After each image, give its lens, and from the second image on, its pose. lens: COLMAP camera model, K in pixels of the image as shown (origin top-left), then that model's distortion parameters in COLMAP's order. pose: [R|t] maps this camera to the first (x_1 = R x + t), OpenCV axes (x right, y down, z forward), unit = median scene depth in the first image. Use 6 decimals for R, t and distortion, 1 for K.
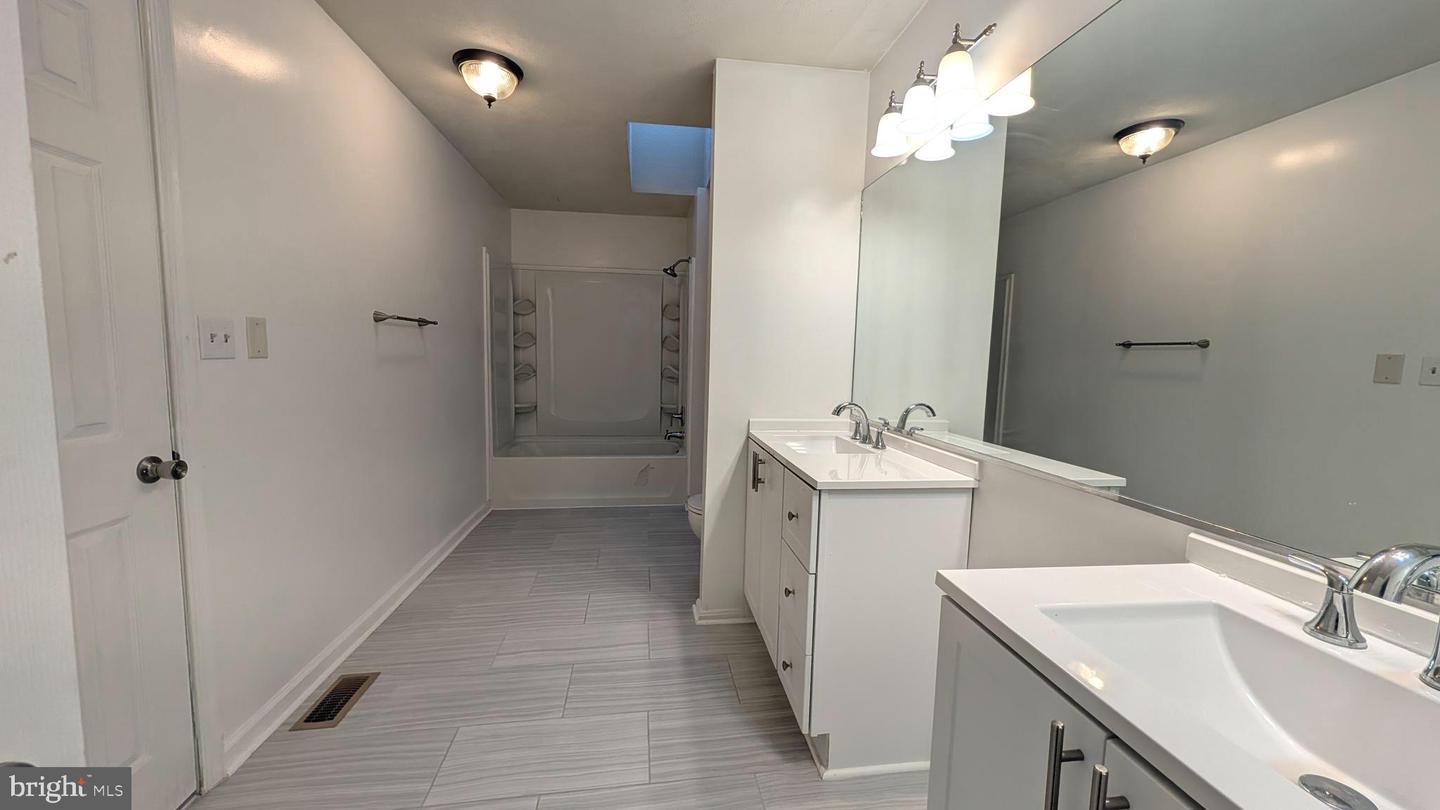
lens RADIAL K [[527.4, 0, 721.6], [0, 527.4, 402.5], [0, 0, 1]] dist [0.003337, 0.000443]
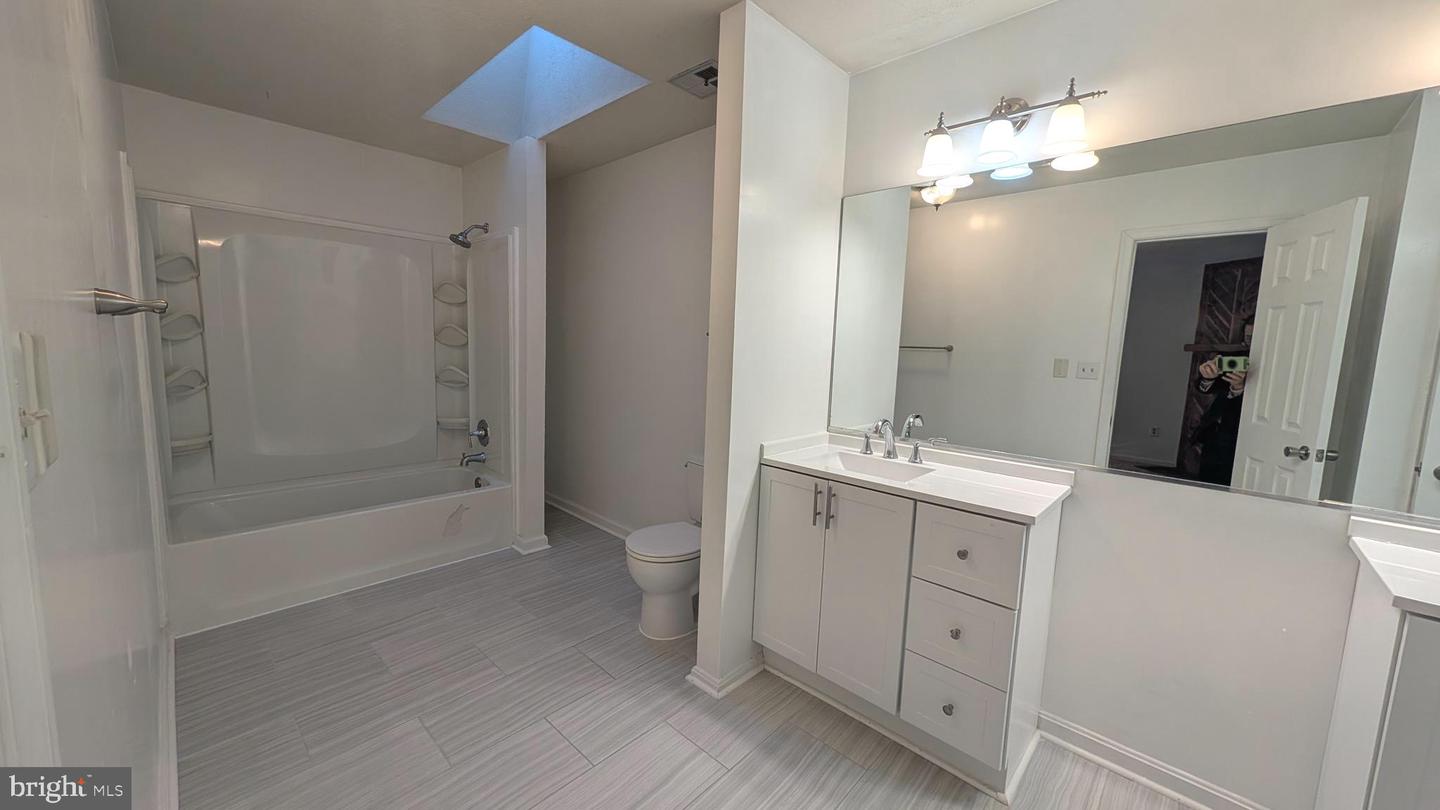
lens RADIAL K [[527.4, 0, 726.4], [0, 527.4, 401.5], [0, 0, 1]] dist [0.003337, 0.000443]
pose [[0.785955, -0.061802, 0.615188, -0.417456], [0.040474, 0.998000, 0.048550, -0.065320], [-0.616958, -0.013259, 0.786884, 0.286381]]
